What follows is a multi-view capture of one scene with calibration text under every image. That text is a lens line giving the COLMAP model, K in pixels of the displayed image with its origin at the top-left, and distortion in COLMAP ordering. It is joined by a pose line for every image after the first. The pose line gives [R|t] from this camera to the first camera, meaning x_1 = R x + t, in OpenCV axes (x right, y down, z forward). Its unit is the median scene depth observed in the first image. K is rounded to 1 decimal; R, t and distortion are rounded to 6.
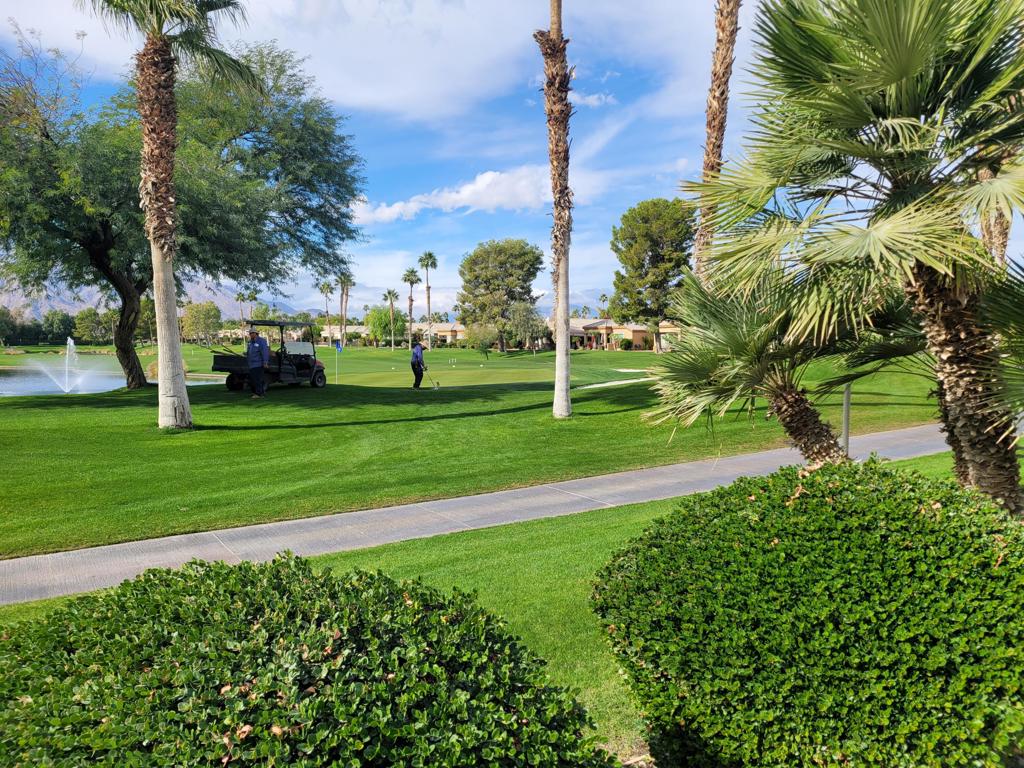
lens RADIAL K [[770.1, 0, 511.2], [0, 770.1, 379.5], [0, 0, 1]] dist [0.065187, -0.049914]
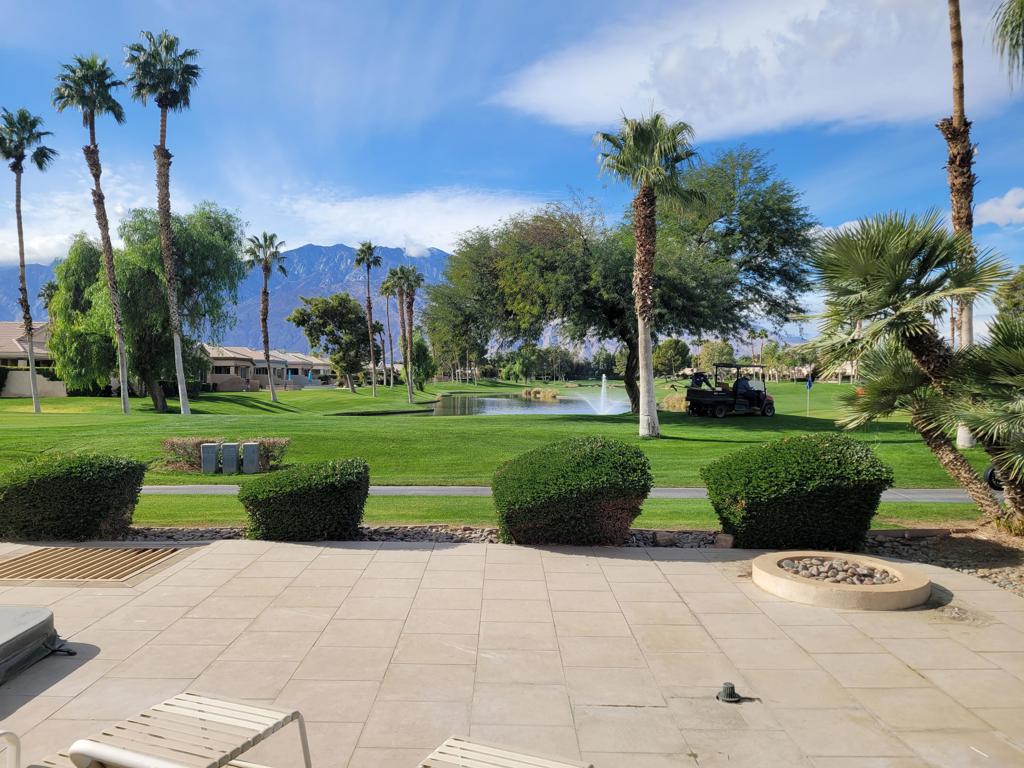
lens RADIAL K [[769.3, 0, 511.5], [0, 769.3, 395.4], [0, 0, 1]] dist [0.070343, -0.050981]
pose [[0.800516, 0.018205, -0.599035, 0.160804], [-0.033267, 0.999347, -0.014086, 0.007698], [0.598387, 0.031205, 0.800599, -0.232532]]
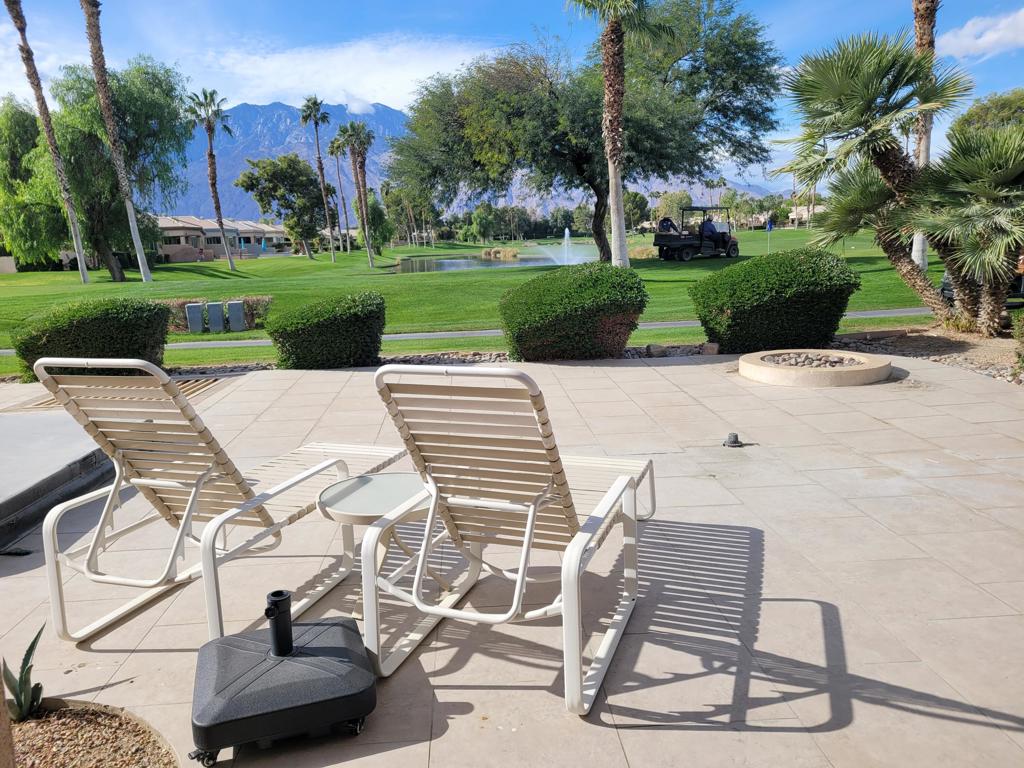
lens RADIAL K [[770.1, 0, 511.2], [0, 770.1, 379.5], [0, 0, 1]] dist [0.065187, -0.049914]
pose [[0.831803, 0.069915, -0.550650, 0.161996], [0.010688, 0.989834, 0.141824, 0.023493], [0.554968, -0.123855, 0.822600, -0.271504]]
